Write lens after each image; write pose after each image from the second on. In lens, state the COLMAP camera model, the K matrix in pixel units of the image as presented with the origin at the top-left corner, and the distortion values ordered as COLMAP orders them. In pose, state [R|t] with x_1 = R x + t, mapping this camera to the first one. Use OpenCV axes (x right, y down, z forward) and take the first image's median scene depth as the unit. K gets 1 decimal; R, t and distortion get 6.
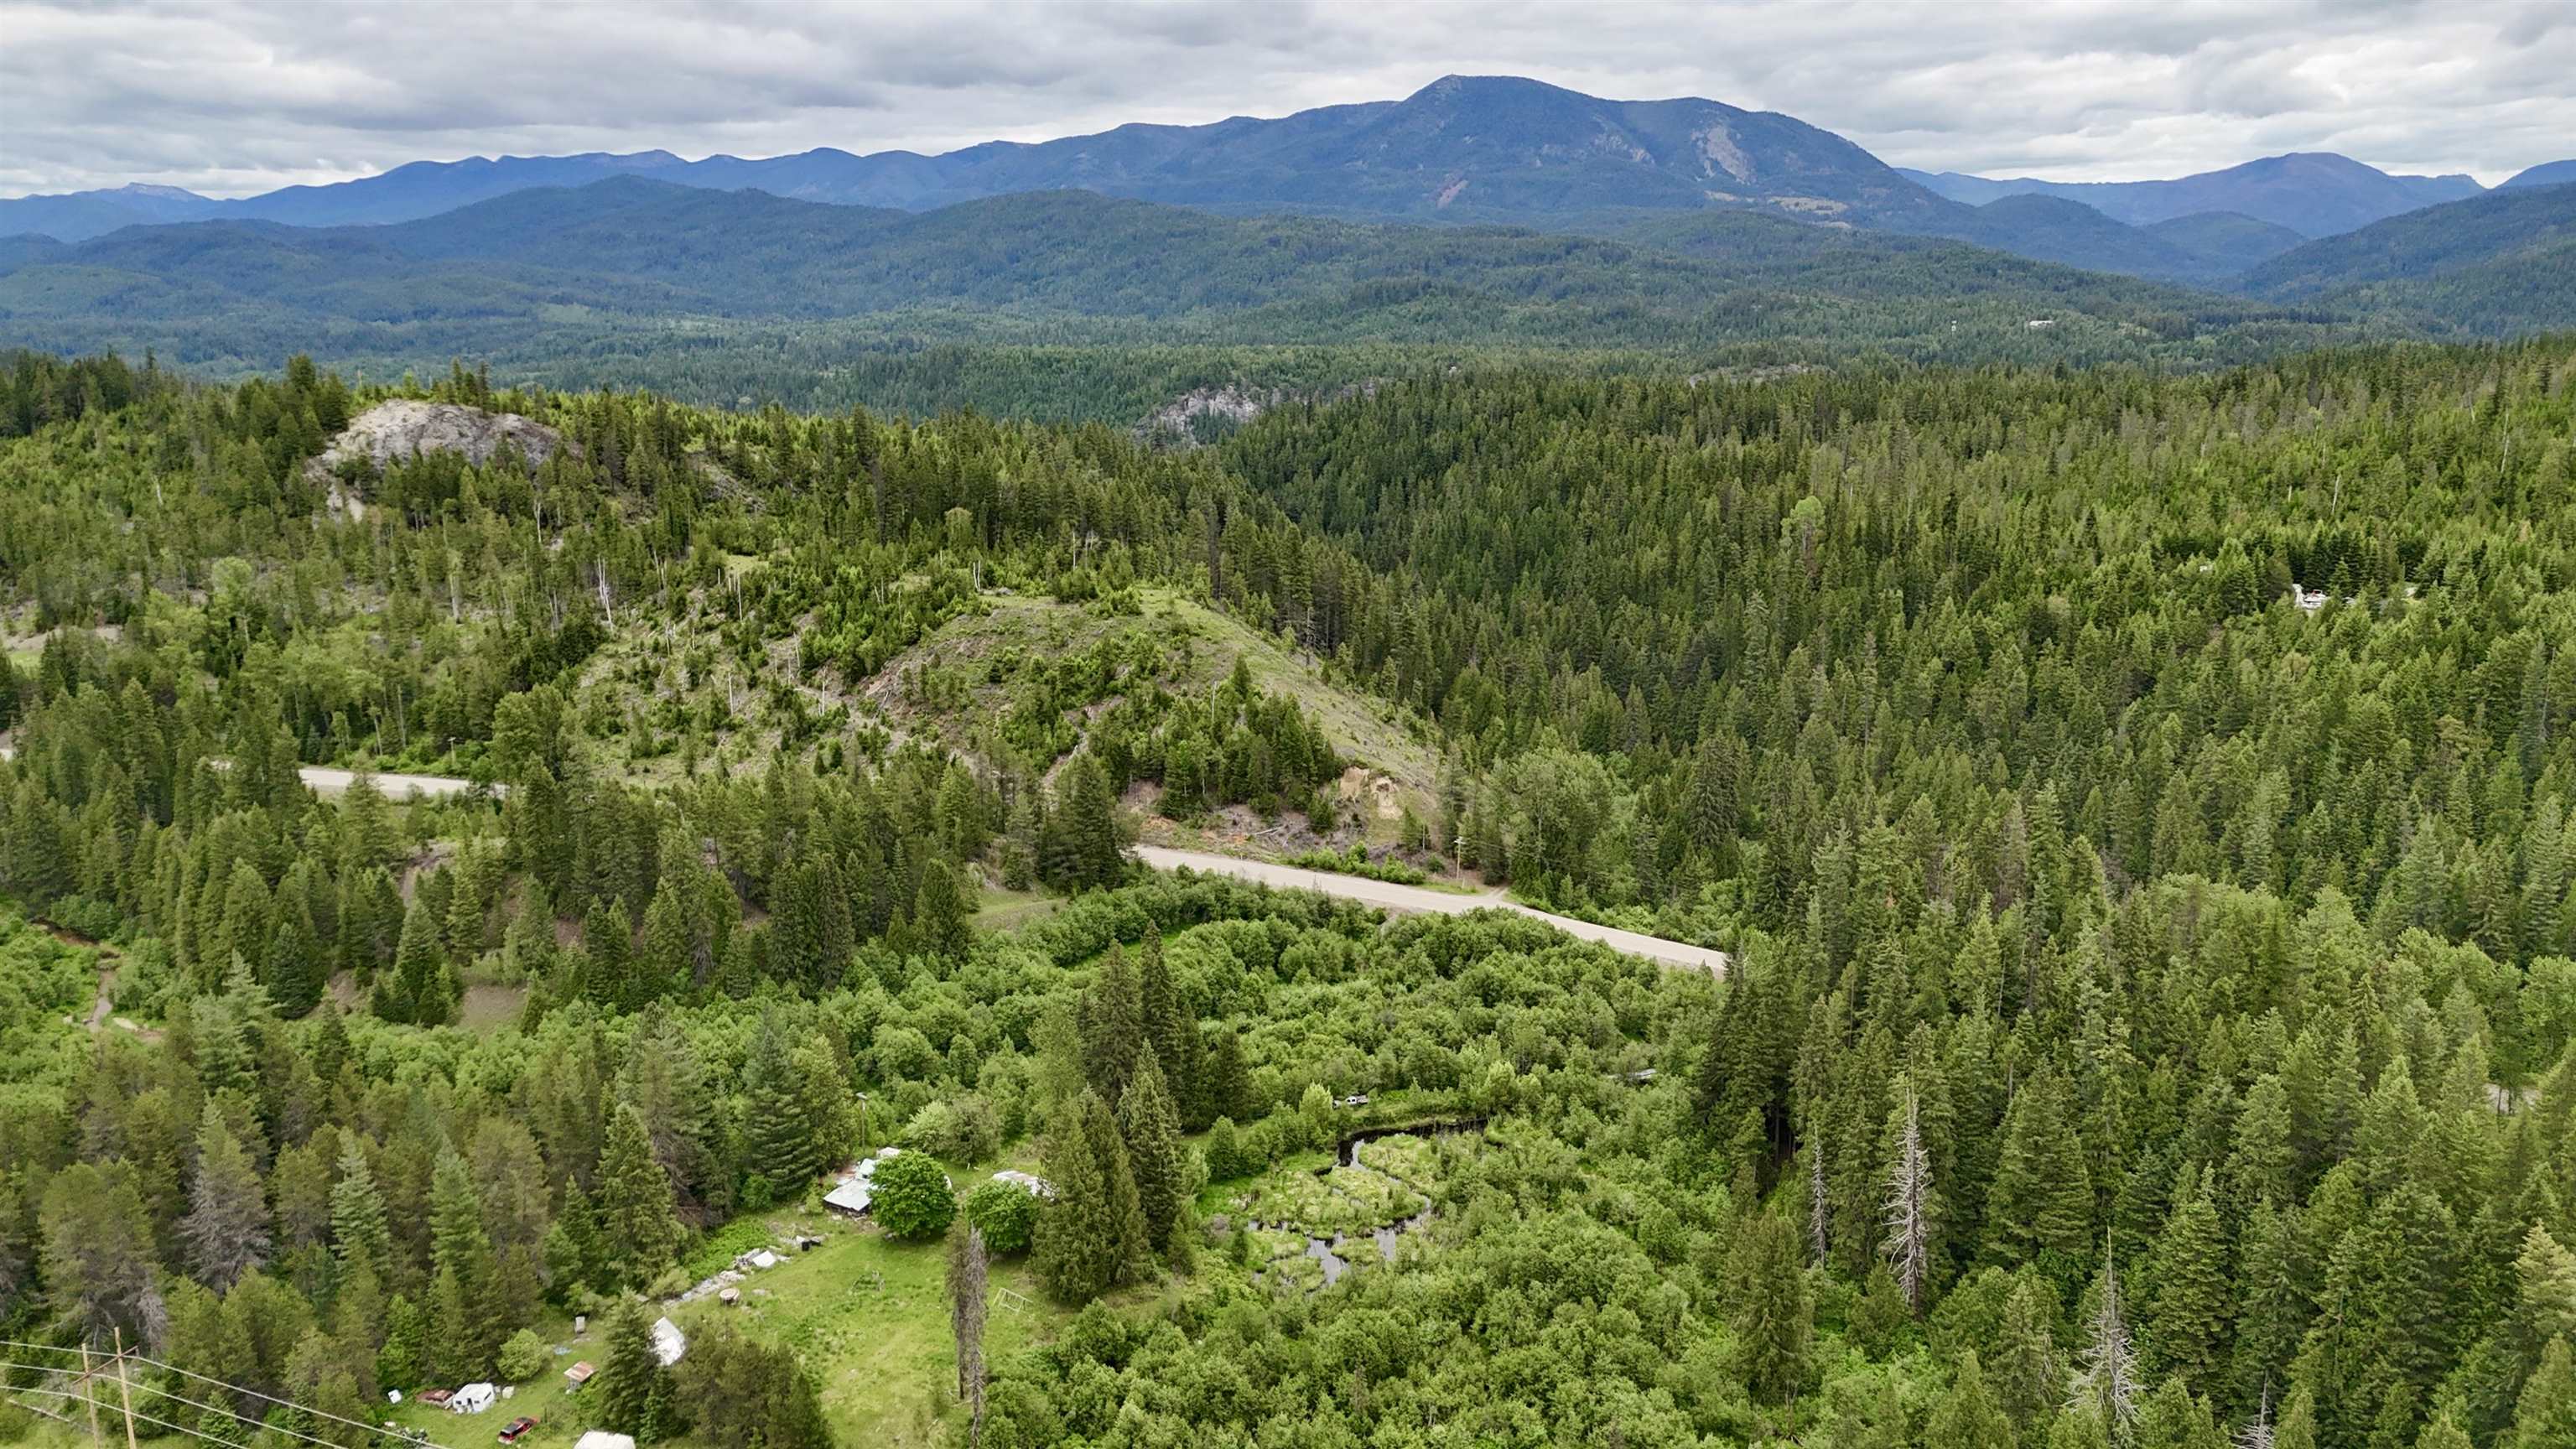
lens RADIAL K [[1873.6, 0, 1296.1], [0, 1873.6, 707.3], [0, 0, 1]] dist [0.078059, -0.073012]
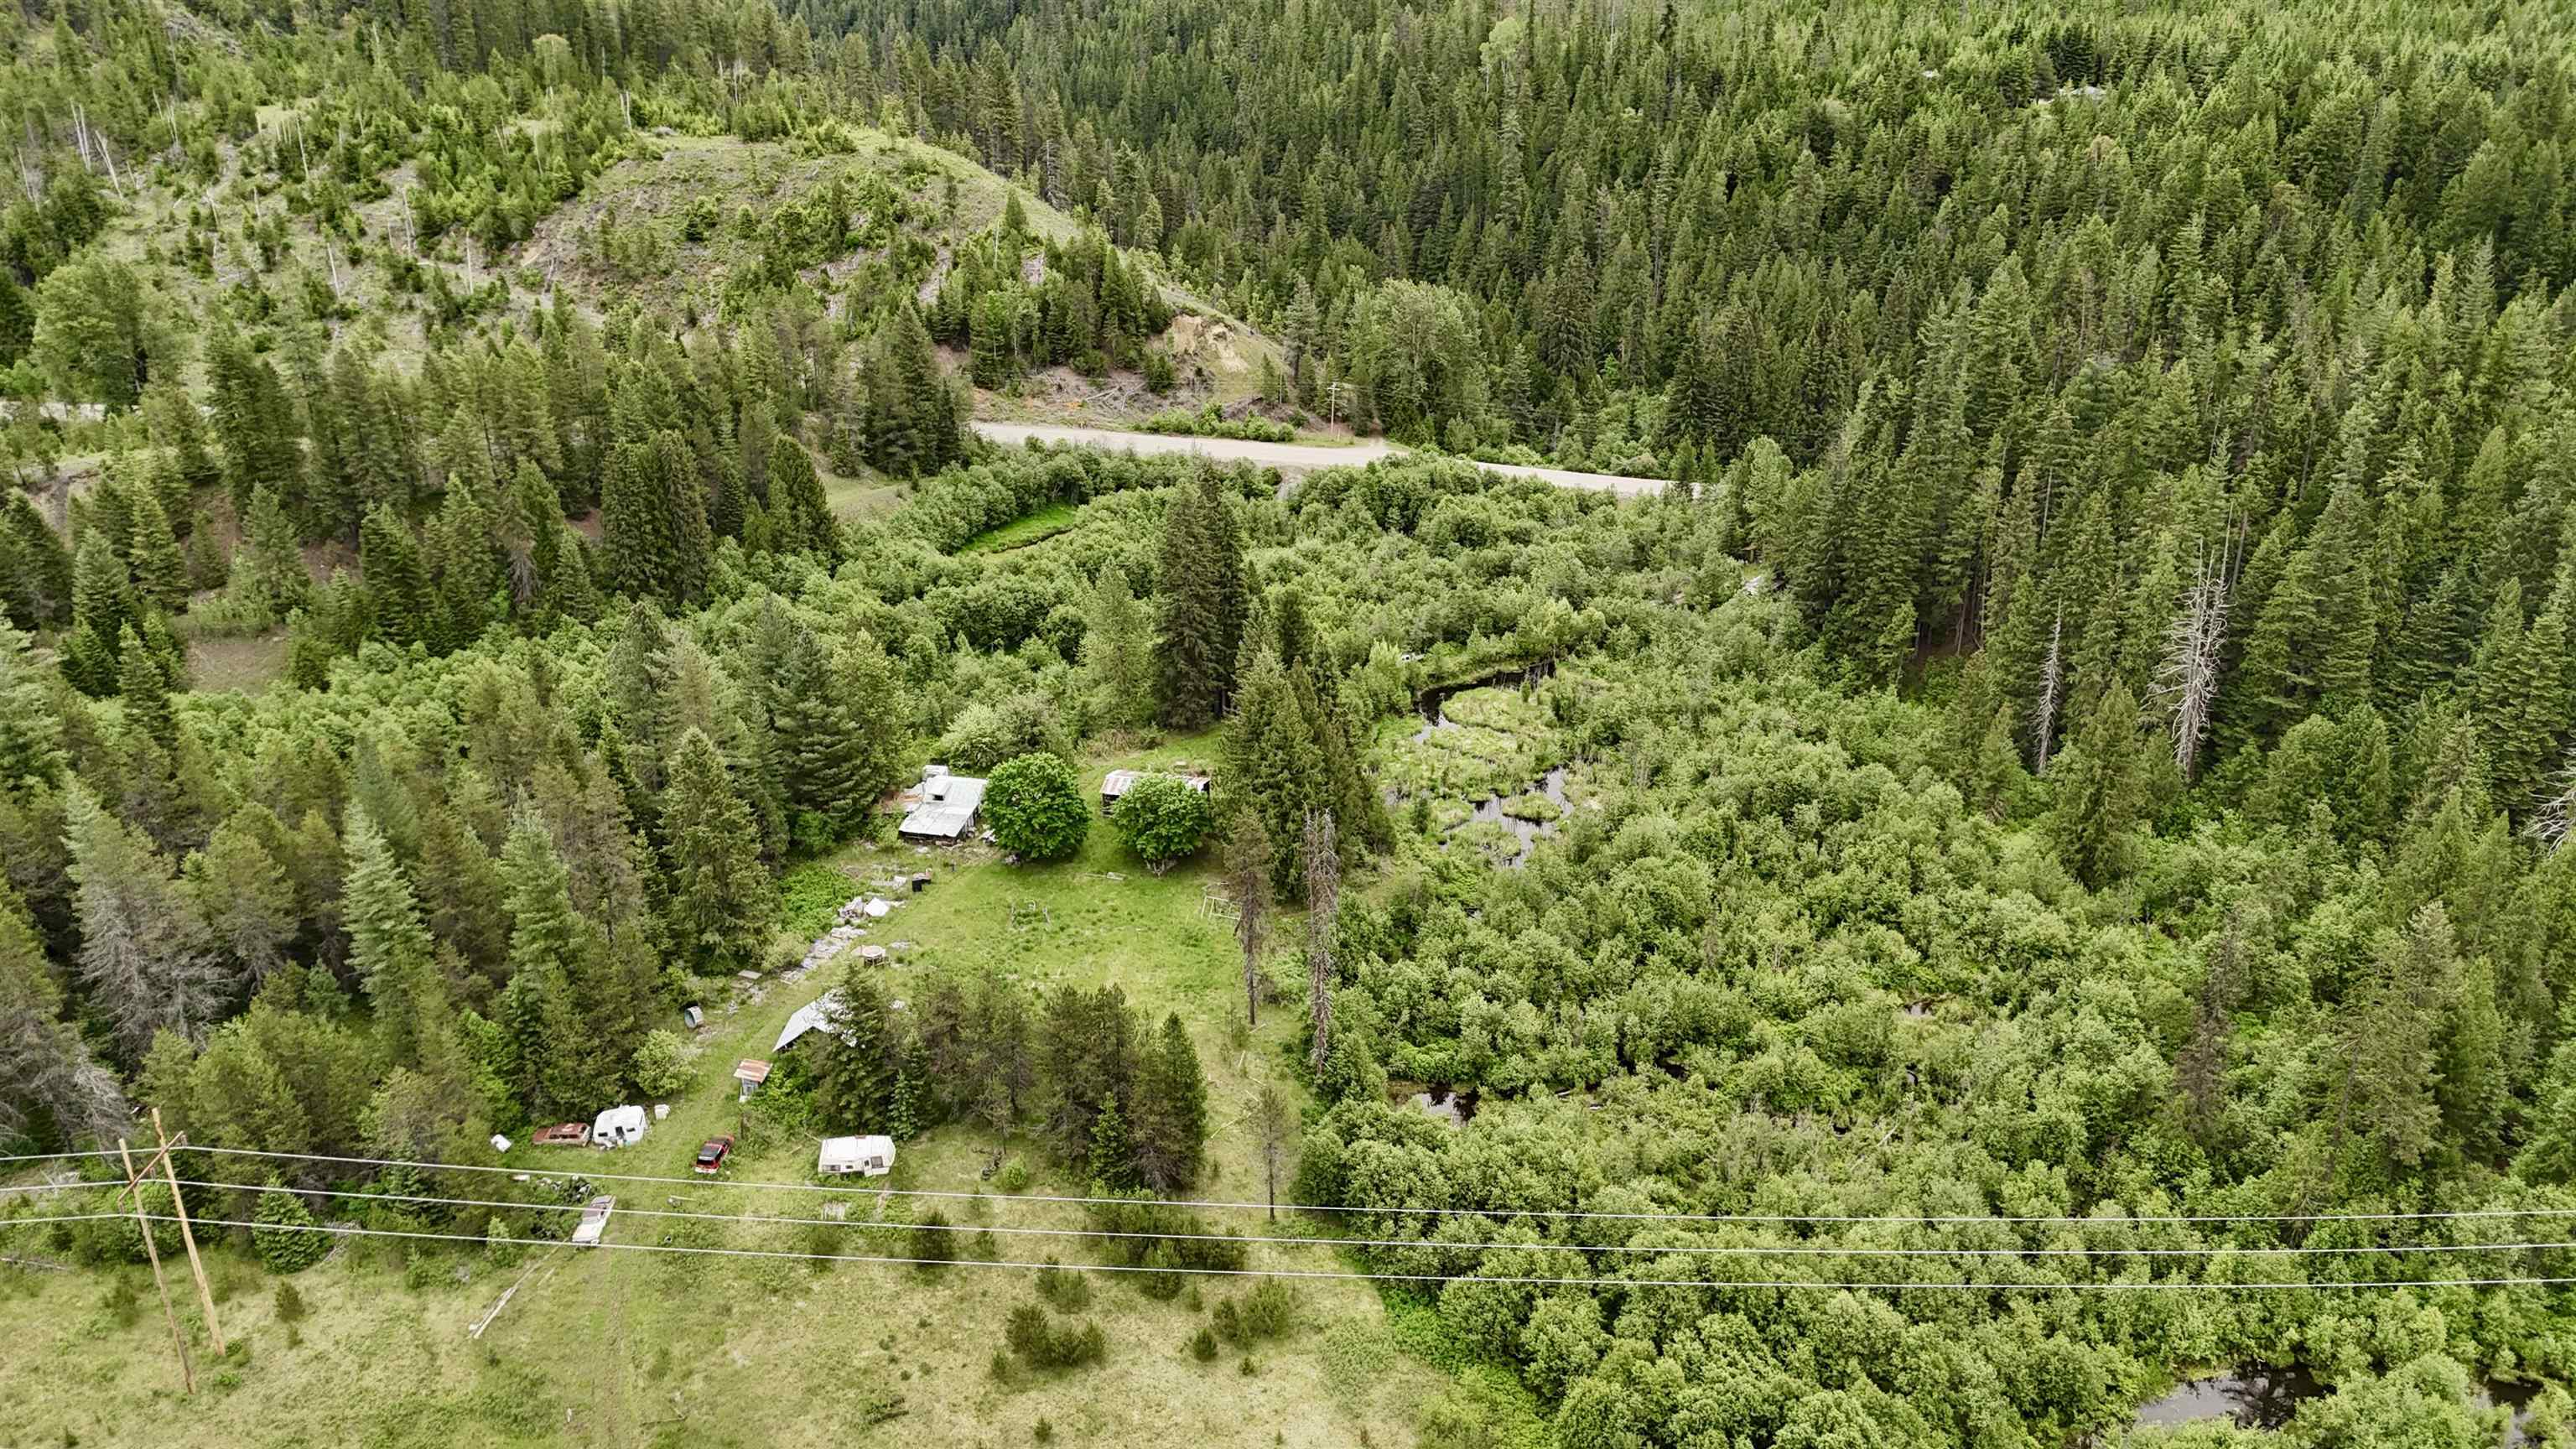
lens RADIAL K [[1873.6, 0, 1301.5], [0, 1873.6, 739.4], [0, 0, 1]] dist [0.078059, -0.073012]
pose [[0.955584, -0.117845, 0.270134, -0.176080], [0.058537, 0.974209, 0.217924, 0.037067], [-0.288848, -0.192432, 0.937836, 0.133955]]
